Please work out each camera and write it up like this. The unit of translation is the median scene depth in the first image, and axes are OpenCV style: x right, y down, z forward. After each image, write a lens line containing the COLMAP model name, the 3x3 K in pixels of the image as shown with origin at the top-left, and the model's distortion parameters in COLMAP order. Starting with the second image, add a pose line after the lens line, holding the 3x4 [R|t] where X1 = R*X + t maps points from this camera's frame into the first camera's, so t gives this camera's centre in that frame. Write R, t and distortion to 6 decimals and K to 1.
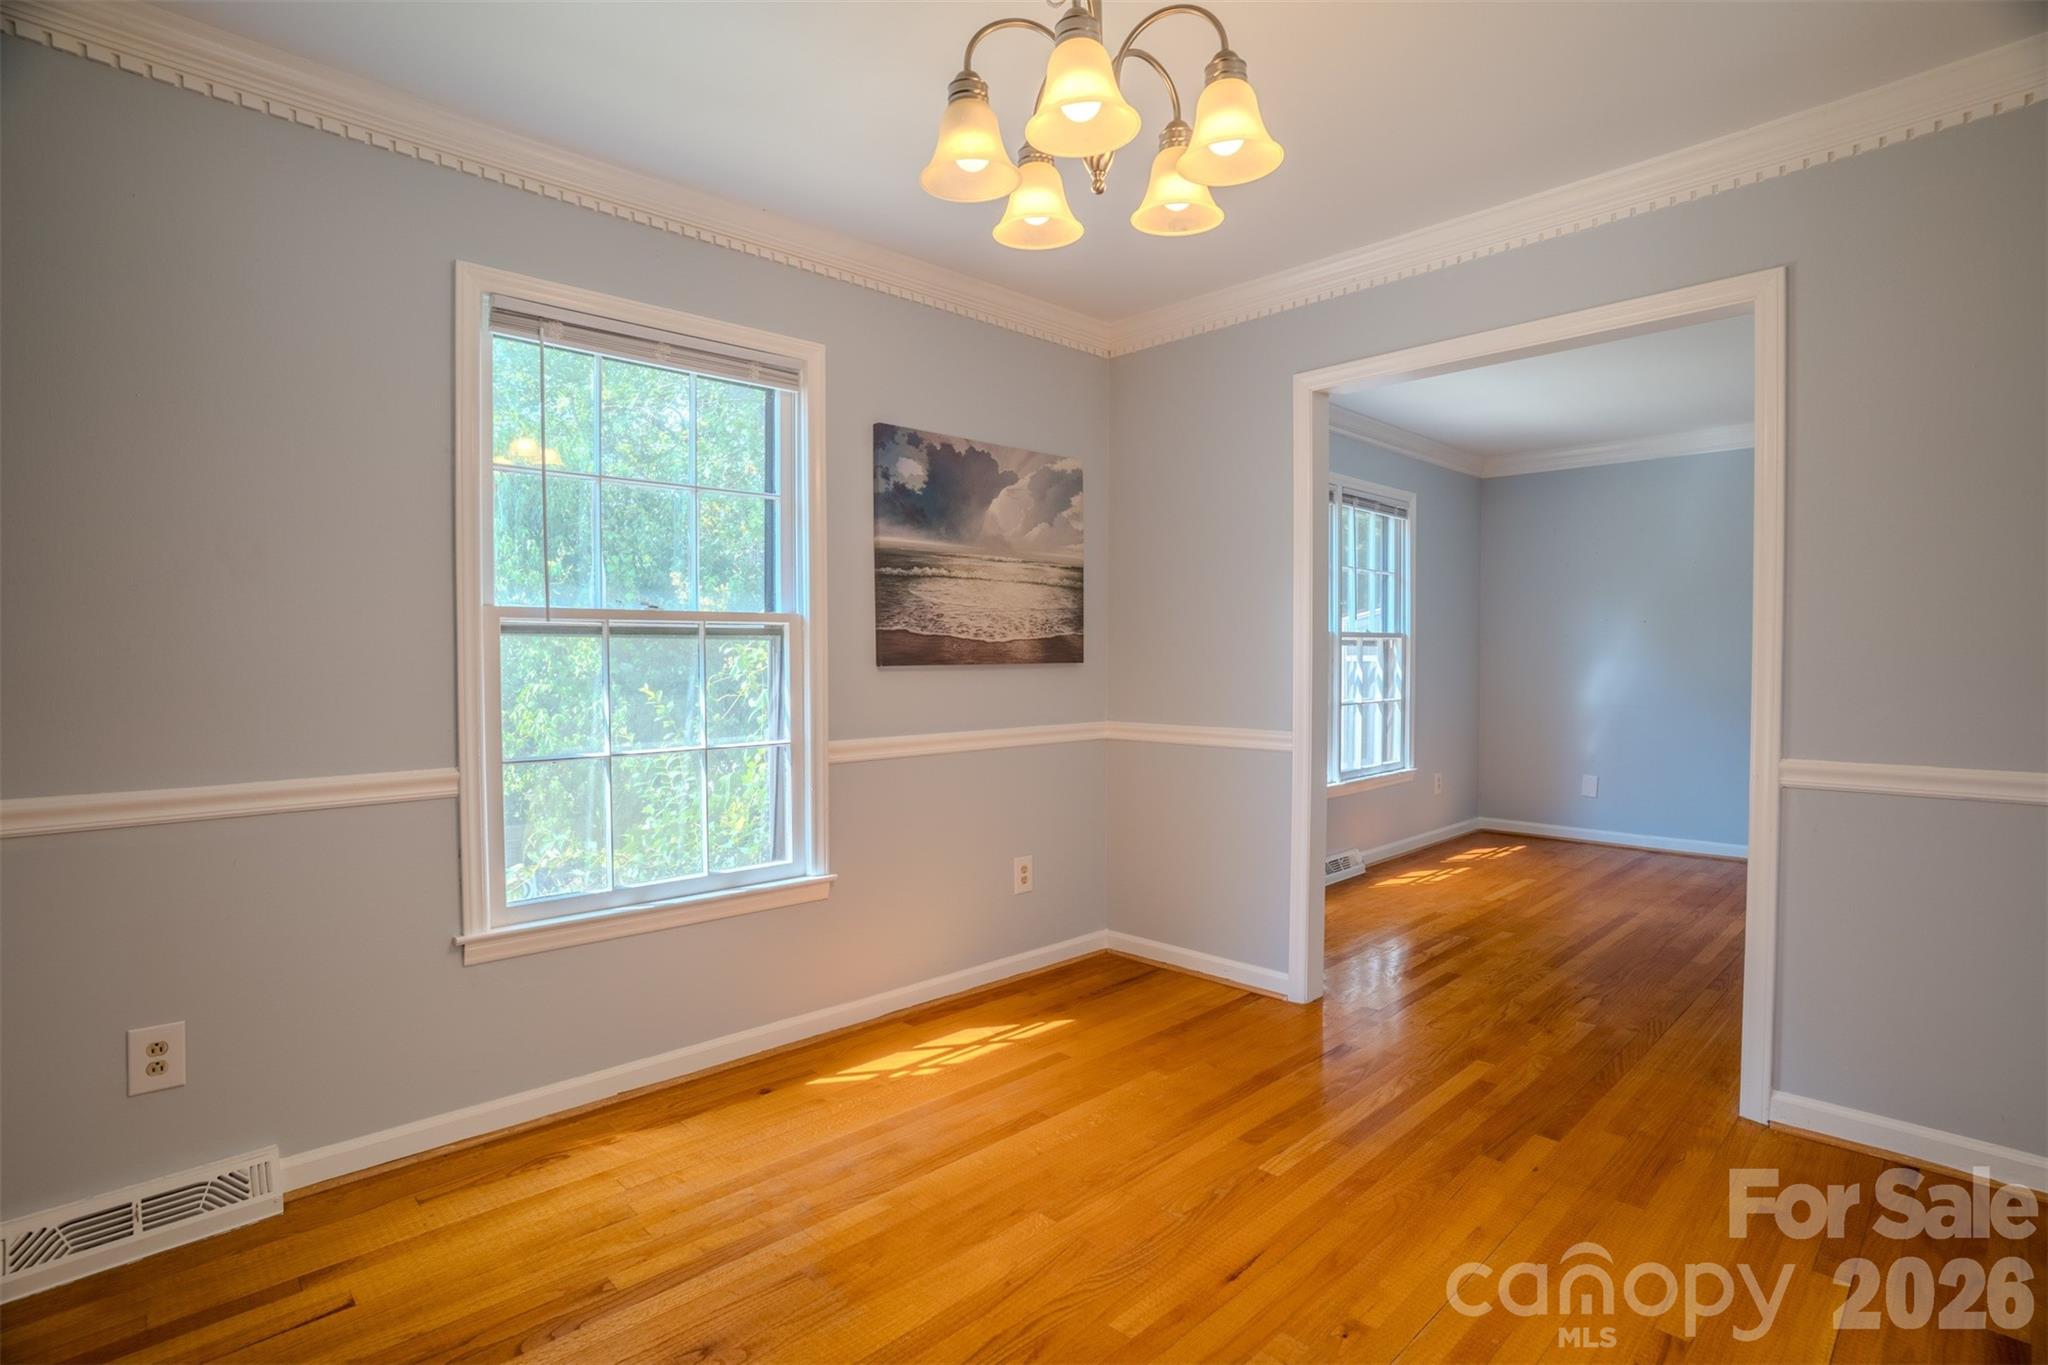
lens RADIAL K [[1007.2, 0, 1024.0], [0, 1007.2, 682.5], [0, 0, 1]] dist [-0.072516, 0.032605]
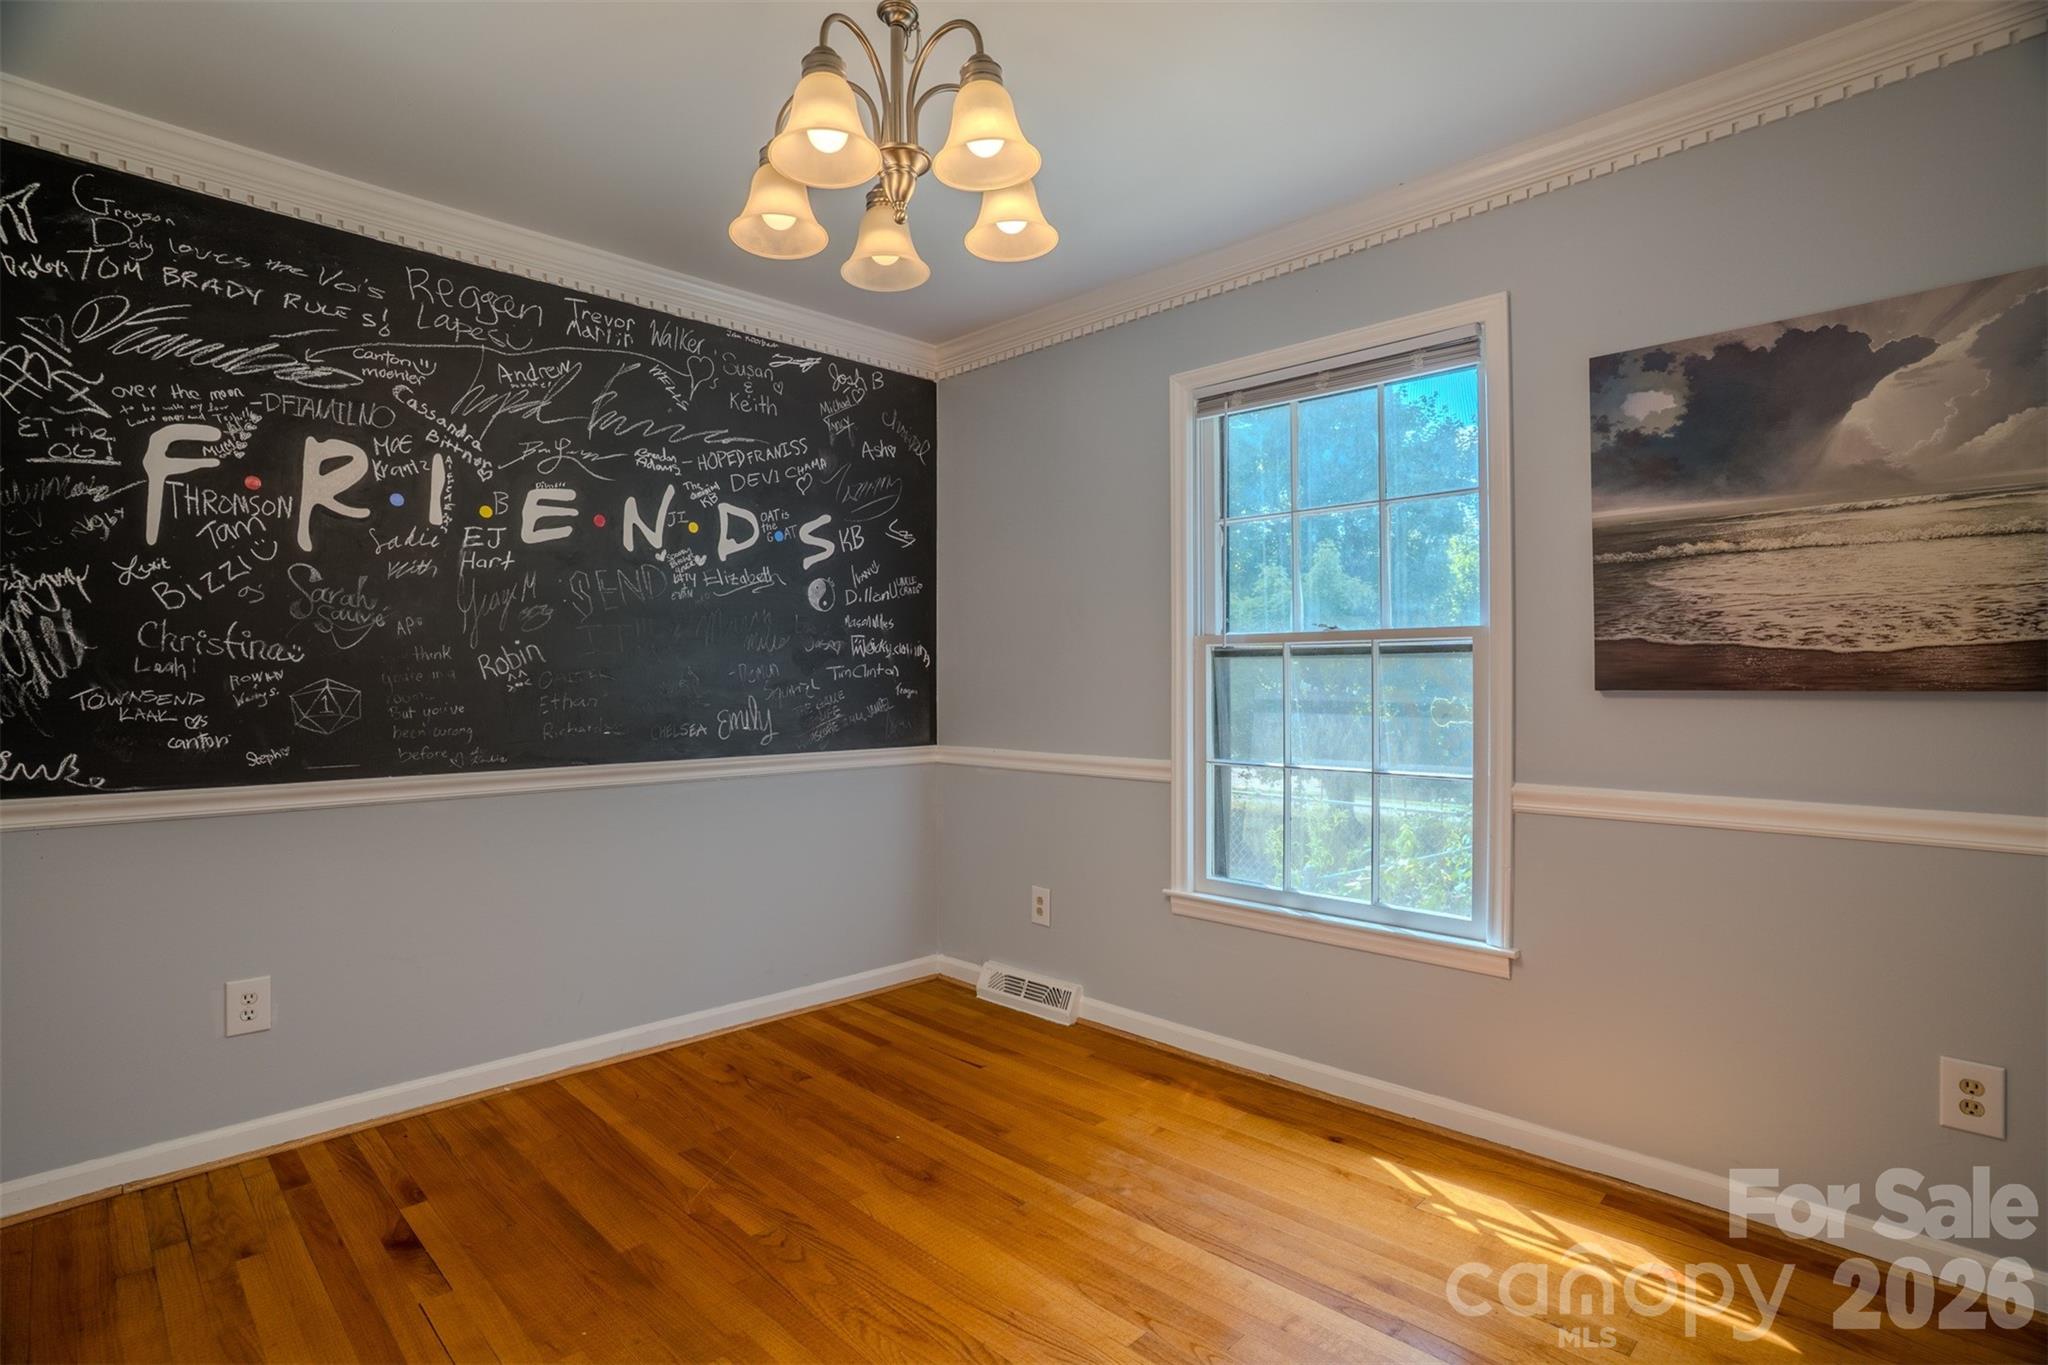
lens RADIAL K [[1007.2, 0, 1024.0], [0, 1007.2, 682.5], [0, 0, 1]] dist [-0.072516, 0.032605]
pose [[0.022529, 0.006951, -0.999722, 0.562104], [-0.026308, 0.999634, 0.006358, -0.015389], [0.999400, 0.026157, 0.022703, 0.568969]]
